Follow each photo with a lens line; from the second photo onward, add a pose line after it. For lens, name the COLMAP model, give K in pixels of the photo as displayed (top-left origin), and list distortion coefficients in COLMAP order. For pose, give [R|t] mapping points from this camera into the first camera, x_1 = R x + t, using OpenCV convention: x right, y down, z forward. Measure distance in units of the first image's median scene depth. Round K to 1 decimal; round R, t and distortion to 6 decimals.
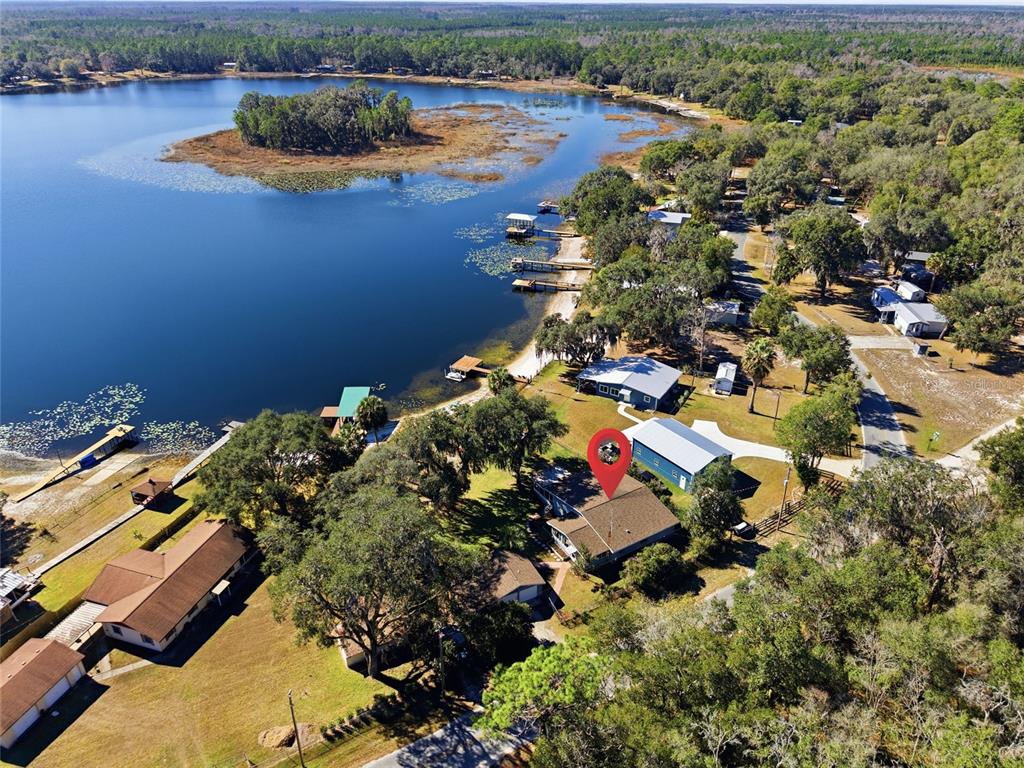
lens RADIAL K [[709.0, 0, 512.0], [0, 709.0, 384.0], [0, 0, 1]] dist [0.002236, -0.005084]
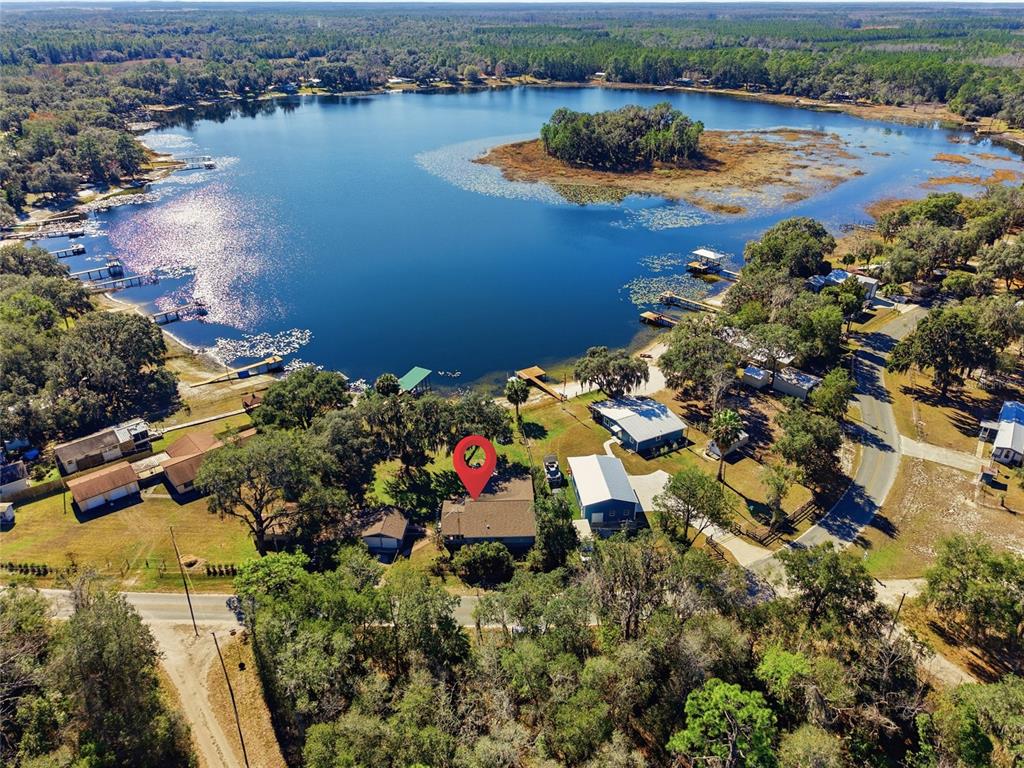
lens RADIAL K [[709.0, 0, 512.0], [0, 709.0, 384.0], [0, 0, 1]] dist [0.002236, -0.005084]
pose [[0.858552, 0.237662, -0.454319, 0.193960], [-0.238121, 0.969550, 0.057198, -0.030789], [0.454079, 0.059075, 0.889001, -0.021009]]
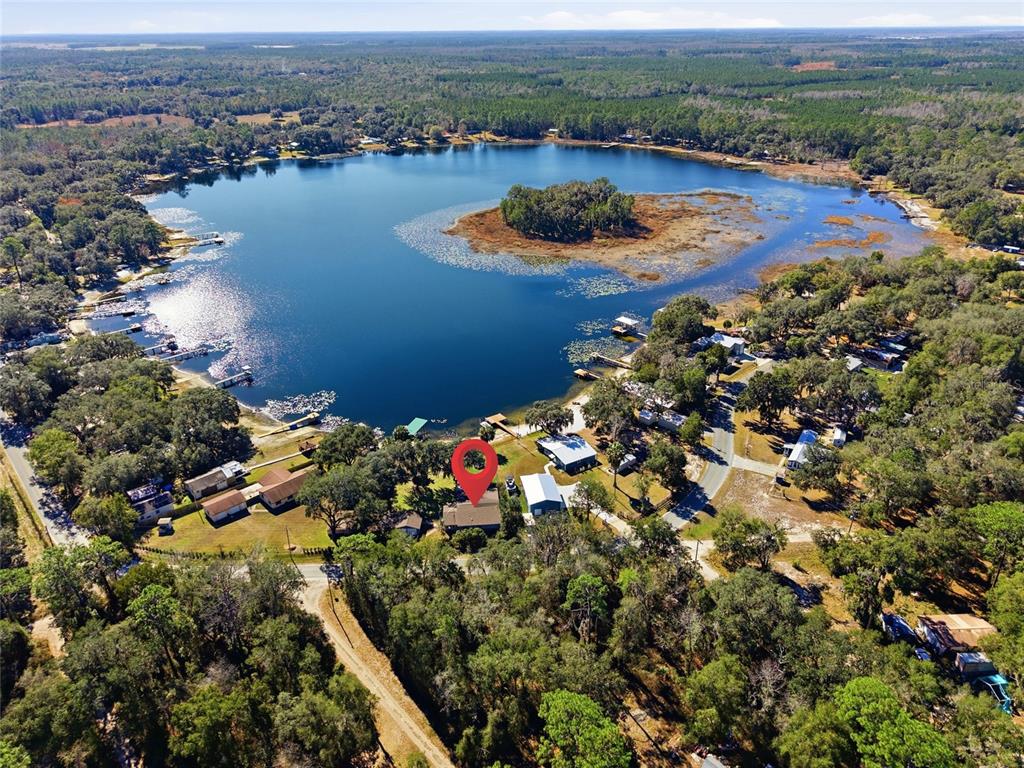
lens RADIAL K [[720.9, 0, 512.0], [0, 720.9, 384.0], [0, 0, 1]] dist [0.051700, -0.077283]
pose [[0.884228, 0.195539, -0.424153, 0.297531], [-0.208673, 0.977858, 0.015784, -0.063486], [0.417848, 0.074553, 0.905453, -0.236112]]
